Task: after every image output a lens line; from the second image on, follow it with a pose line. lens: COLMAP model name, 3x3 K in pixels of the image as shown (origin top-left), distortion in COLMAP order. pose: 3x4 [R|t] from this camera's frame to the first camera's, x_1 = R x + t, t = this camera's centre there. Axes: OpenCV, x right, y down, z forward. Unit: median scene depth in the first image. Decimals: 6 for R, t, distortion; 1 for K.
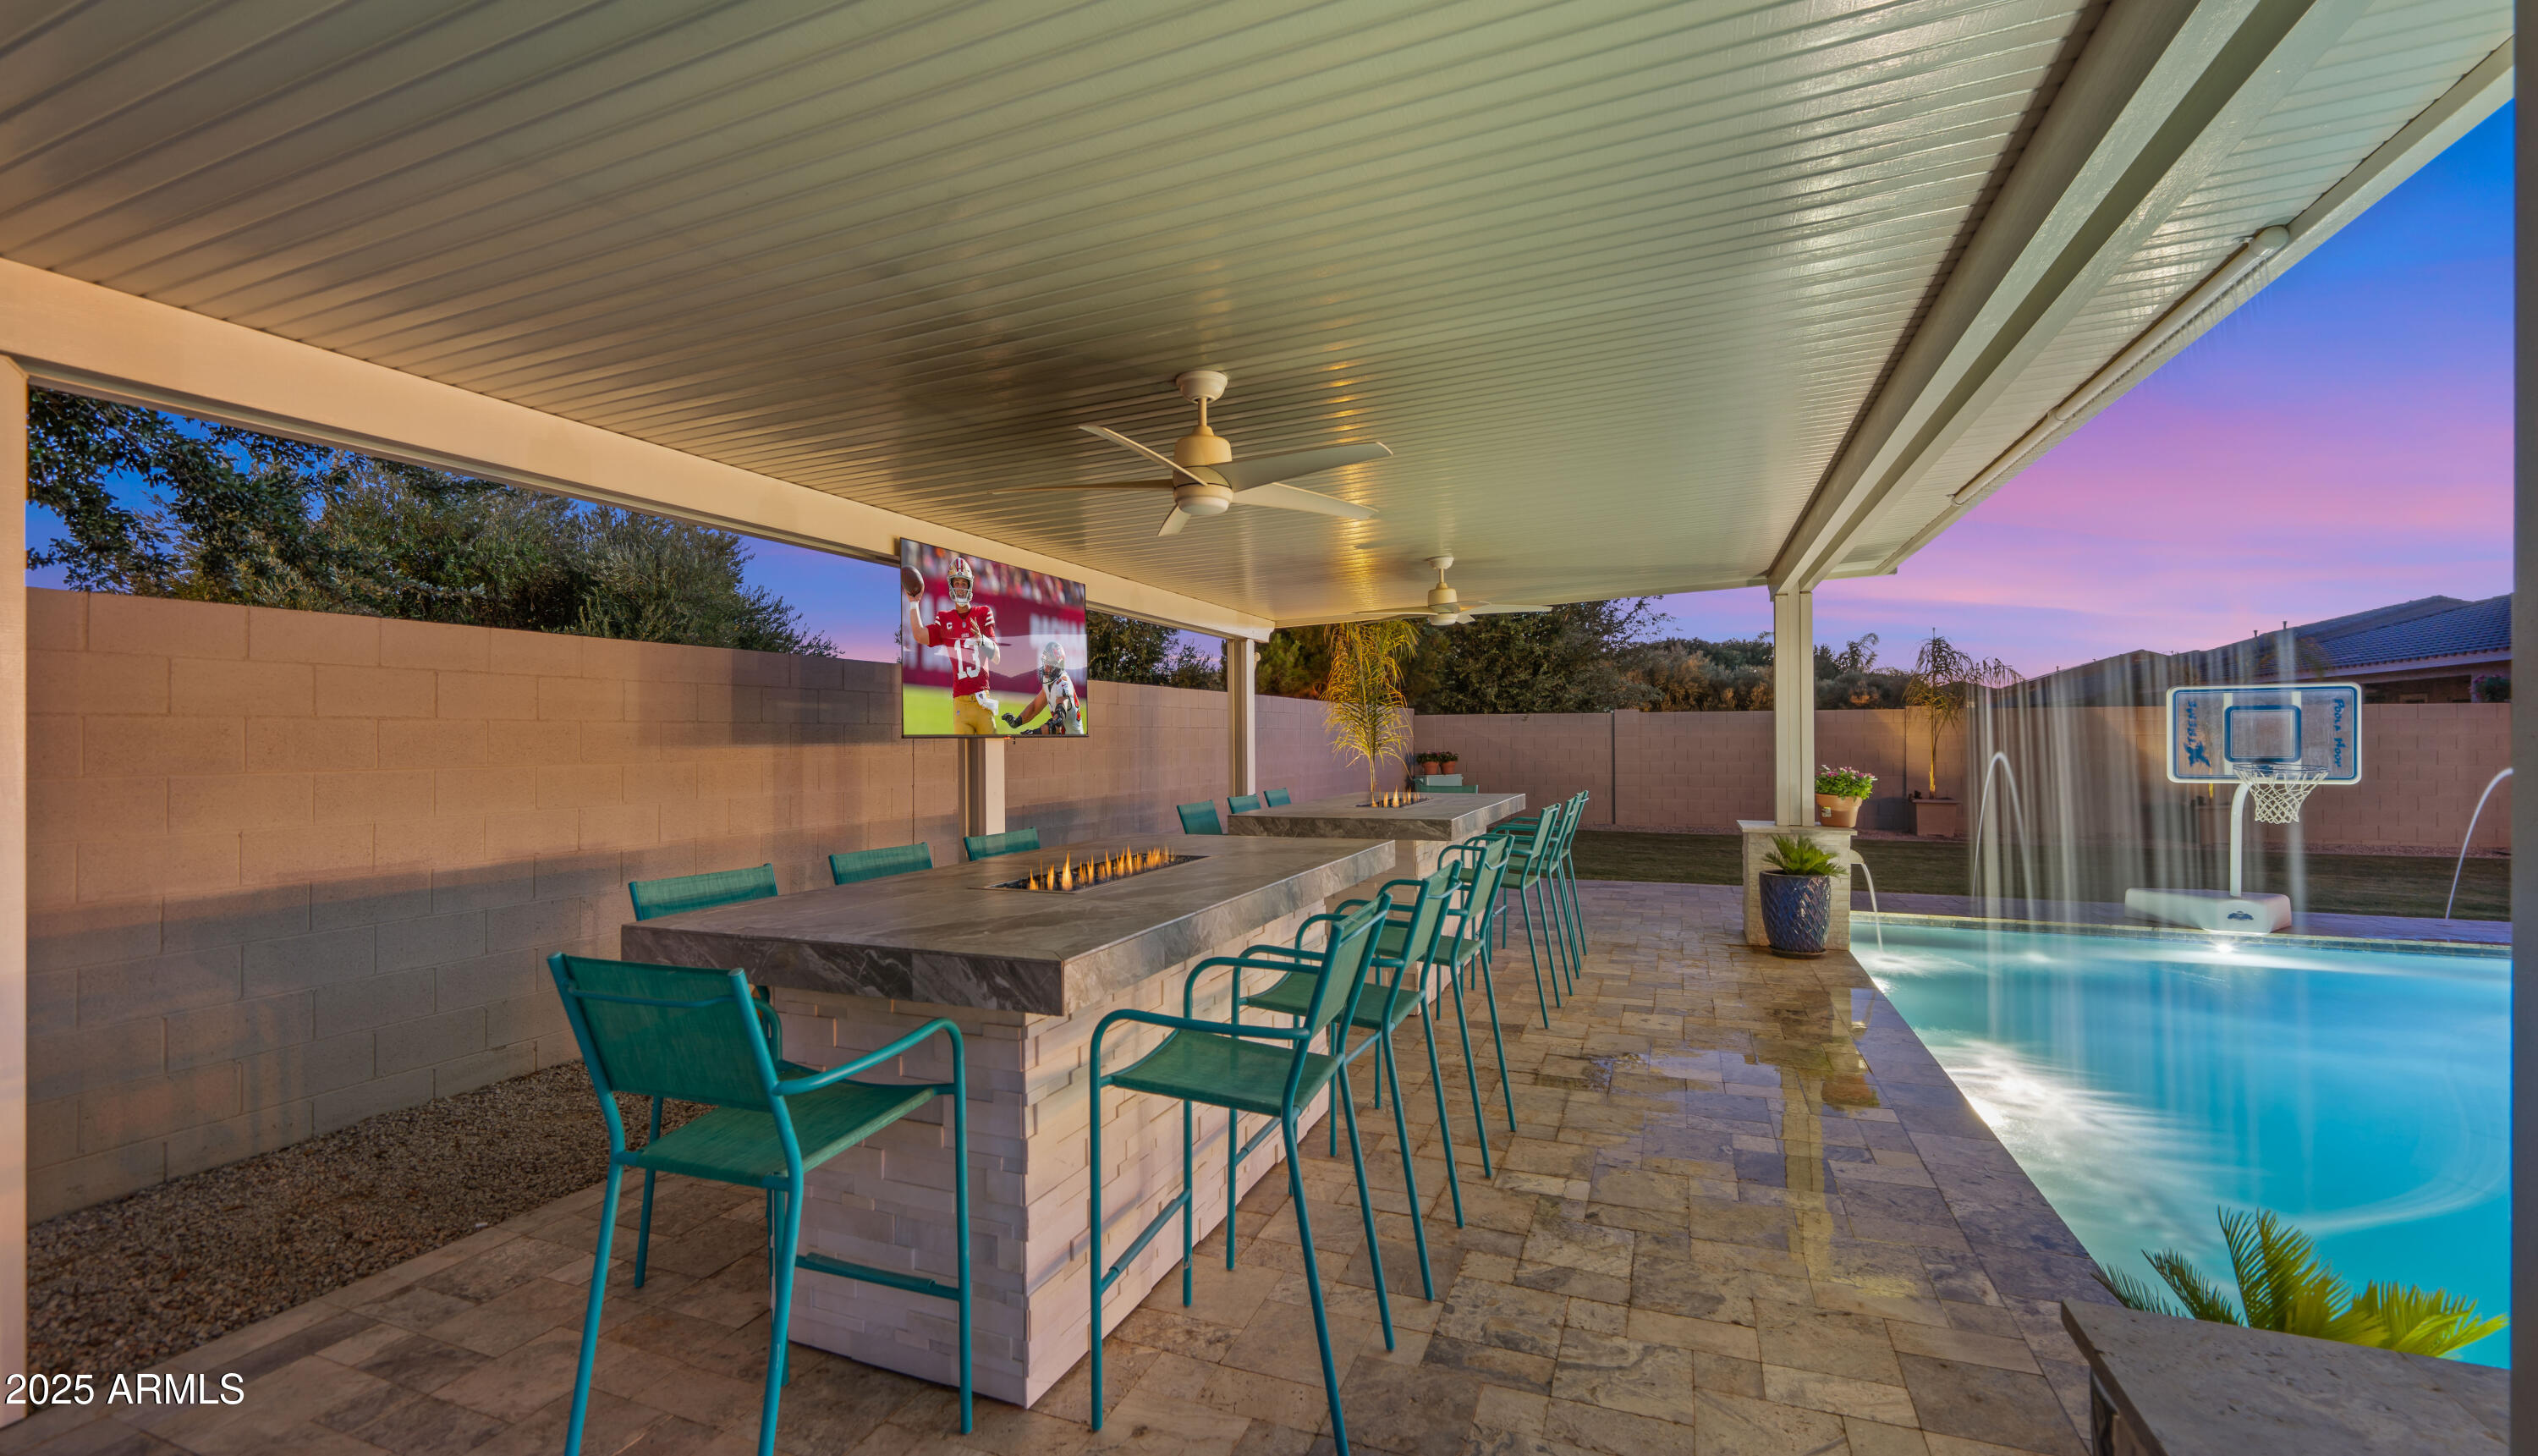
lens RADIAL K [[1029.8, 0, 1258.6], [0, 1029.8, 728.1], [0, 0, 1]] dist [-0.000151, -0.000020]
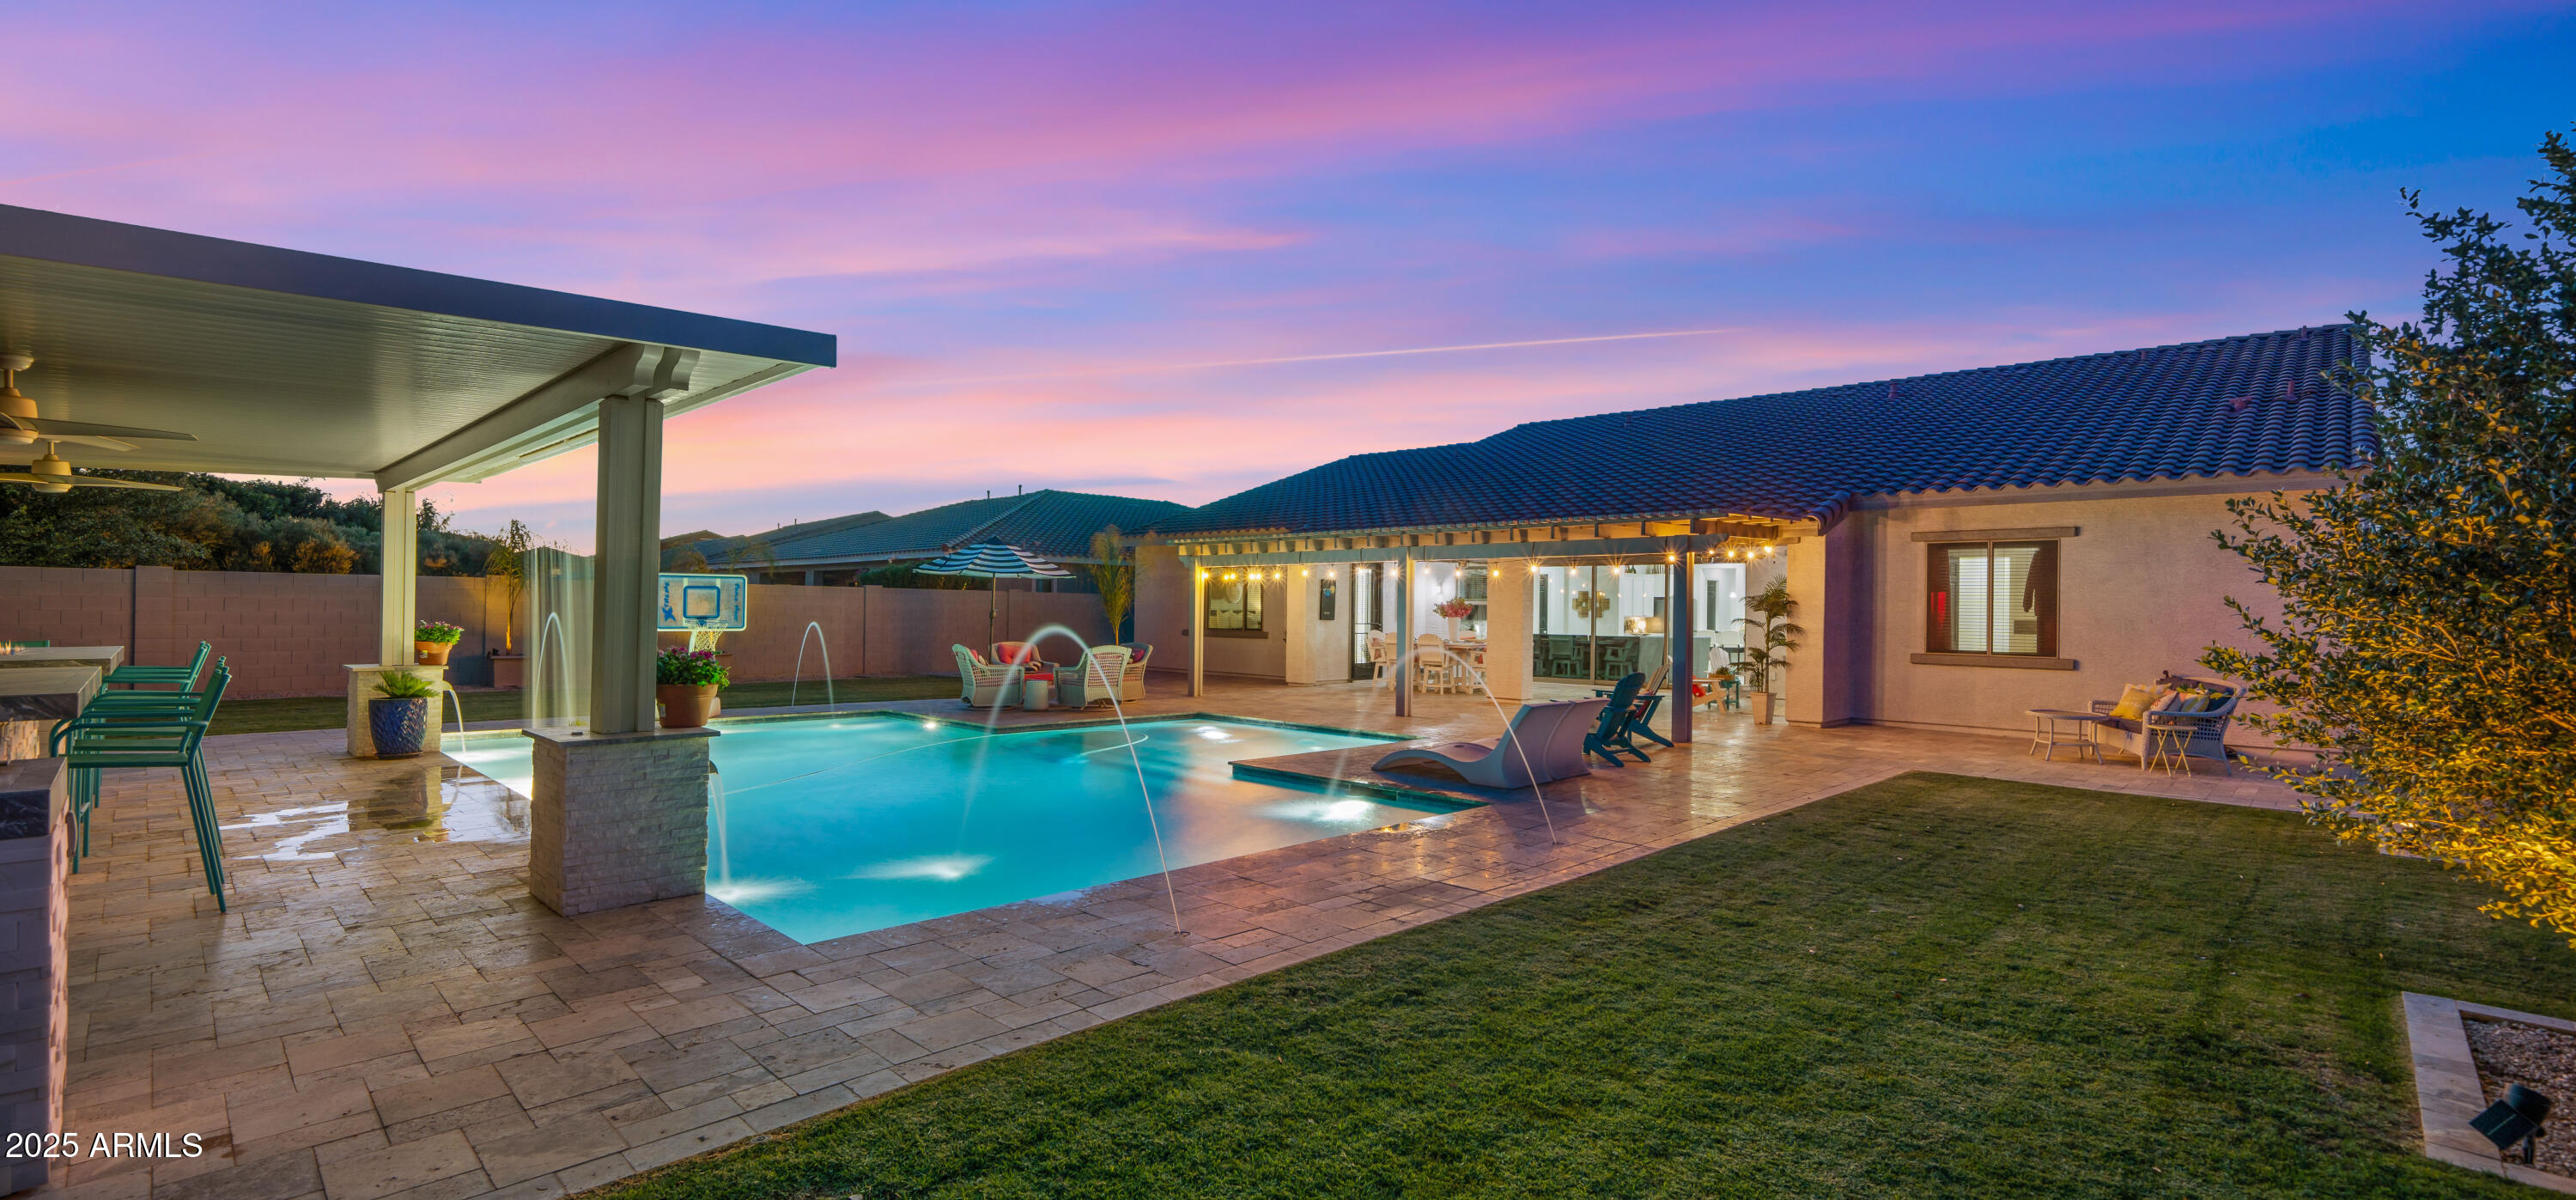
lens RADIAL K [[1104.1, 0, 1286.0], [0, 1104.1, 610.0], [0, 0, 1]] dist [-0.003057, -0.000279]
pose [[0.373110, 0.008005, 0.927753, -0.373160], [-0.019775, 0.999804, -0.000674, 0.000049], [-0.927576, -0.018095, 0.373195, -0.597821]]
